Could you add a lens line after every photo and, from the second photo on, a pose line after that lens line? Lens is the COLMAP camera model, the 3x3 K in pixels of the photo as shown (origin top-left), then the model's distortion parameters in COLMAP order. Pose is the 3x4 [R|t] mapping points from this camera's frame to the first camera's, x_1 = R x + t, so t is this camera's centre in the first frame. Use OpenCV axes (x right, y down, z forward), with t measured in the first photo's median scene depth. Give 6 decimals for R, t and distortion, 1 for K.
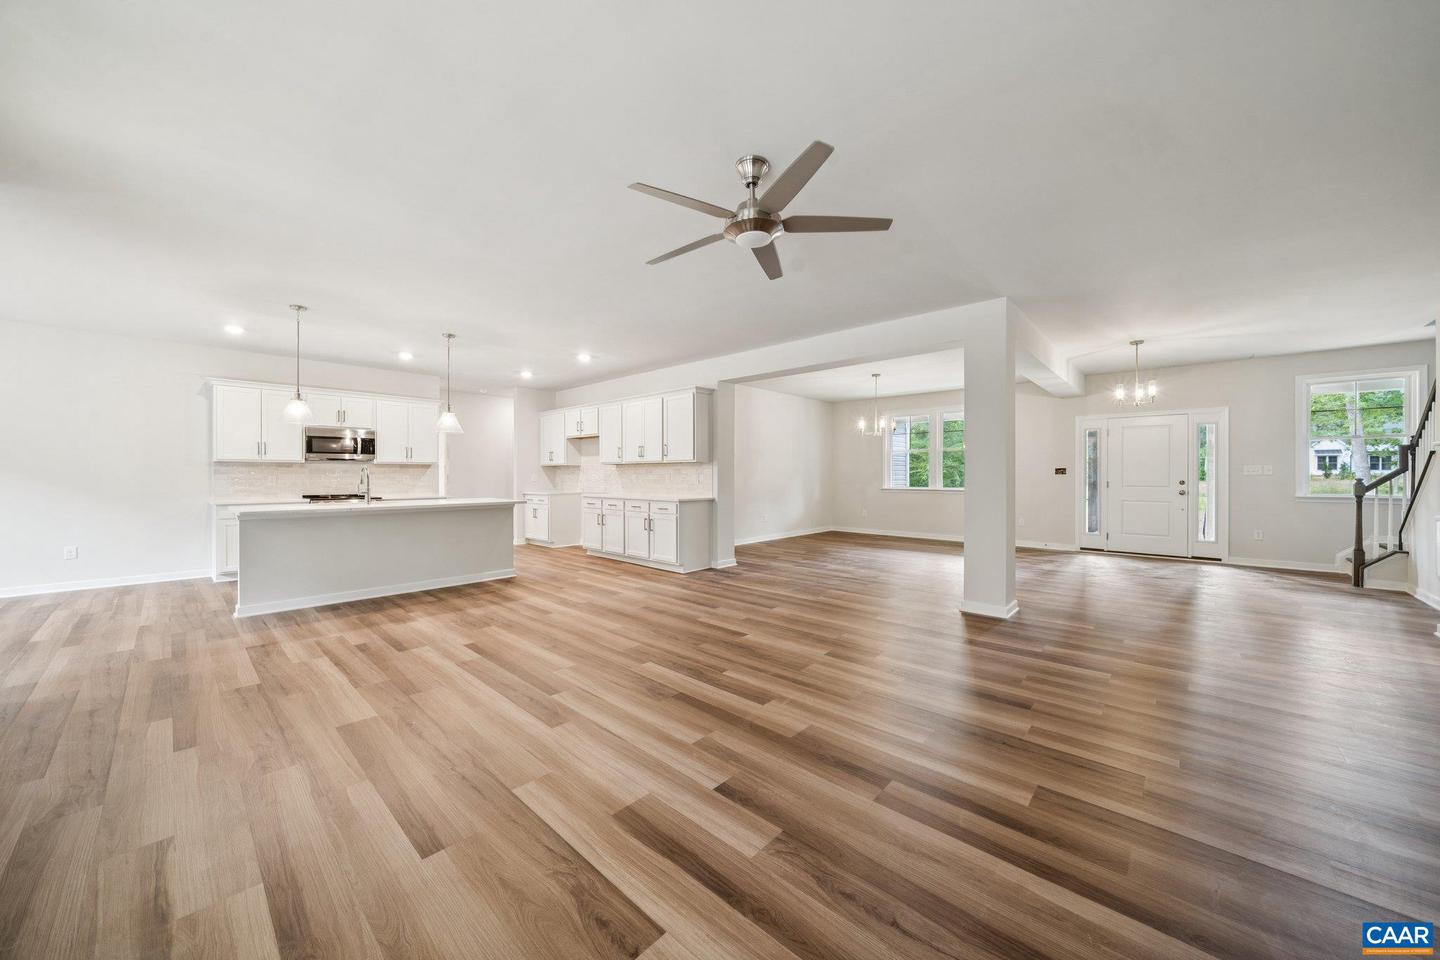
lens RADIAL K [[503.9, 0, 713.2], [0, 503.9, 478.0], [0, 0, 1]] dist [-0.003170, -0.000075]
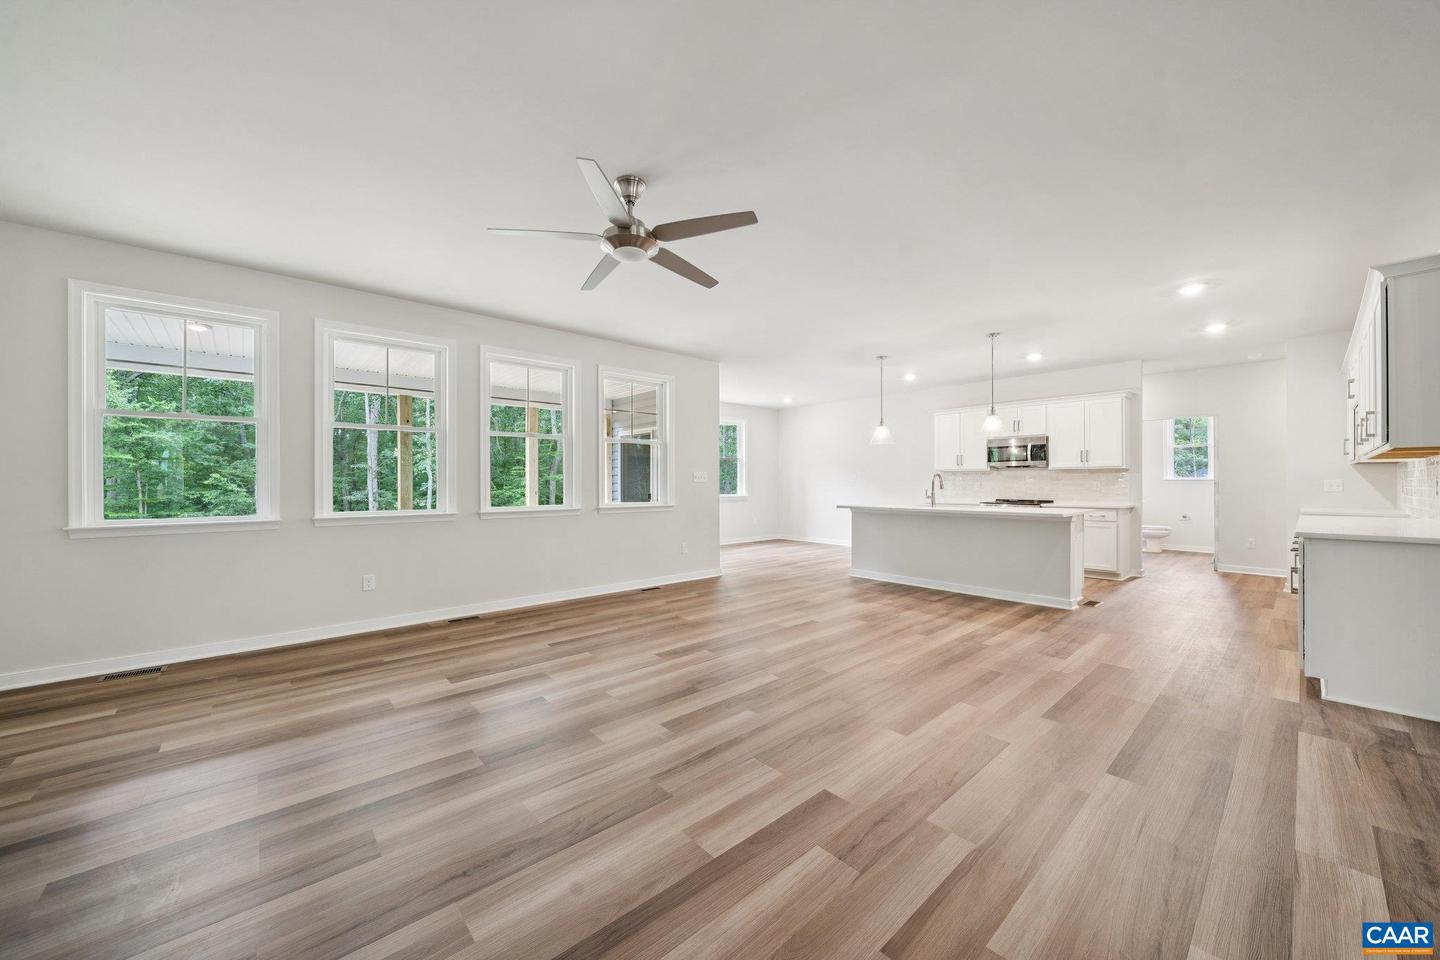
lens RADIAL K [[527.7, 0, 720.0], [0, 527.7, 480.0], [0, 0, 1]] dist [0.000355, -0.000008]
pose [[-0.088571, -0.004833, -0.996058, 0.436249], [-0.003697, 0.999983, -0.004523, -0.001117], [0.996063, 0.003282, -0.088587, 0.485590]]
